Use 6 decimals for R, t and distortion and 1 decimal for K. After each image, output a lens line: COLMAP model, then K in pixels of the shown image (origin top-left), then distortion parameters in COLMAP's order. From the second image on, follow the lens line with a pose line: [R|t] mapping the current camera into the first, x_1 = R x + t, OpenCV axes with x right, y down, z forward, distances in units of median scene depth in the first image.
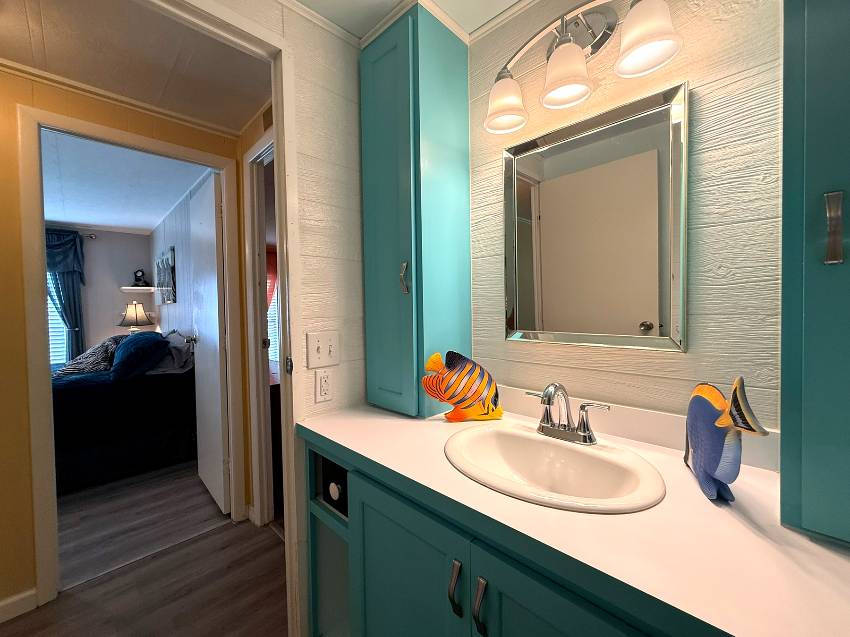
lens RADIAL K [[343.4, 0, 420.4], [0, 343.4, 315.0], [0, 0, 1]] dist [-0.003701, -0.000419]
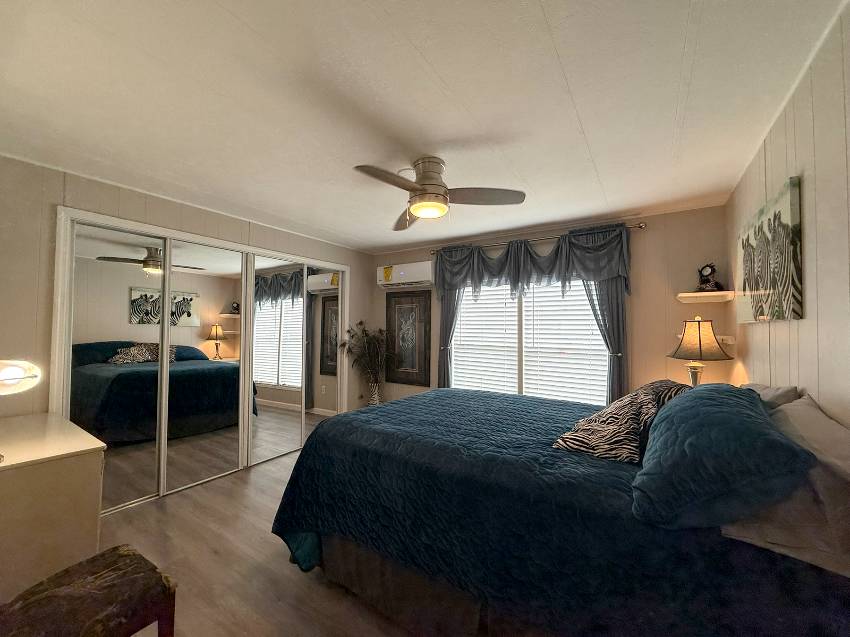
lens RADIAL K [[343.4, 0, 420.1], [0, 343.4, 317.4], [0, 0, 1]] dist [-0.003701, -0.000419]
pose [[0.192757, -0.003003, -0.981242, -0.362835], [-0.038927, 0.999185, -0.010705, -0.014081], [0.980474, 0.040260, 0.192482, 0.435221]]
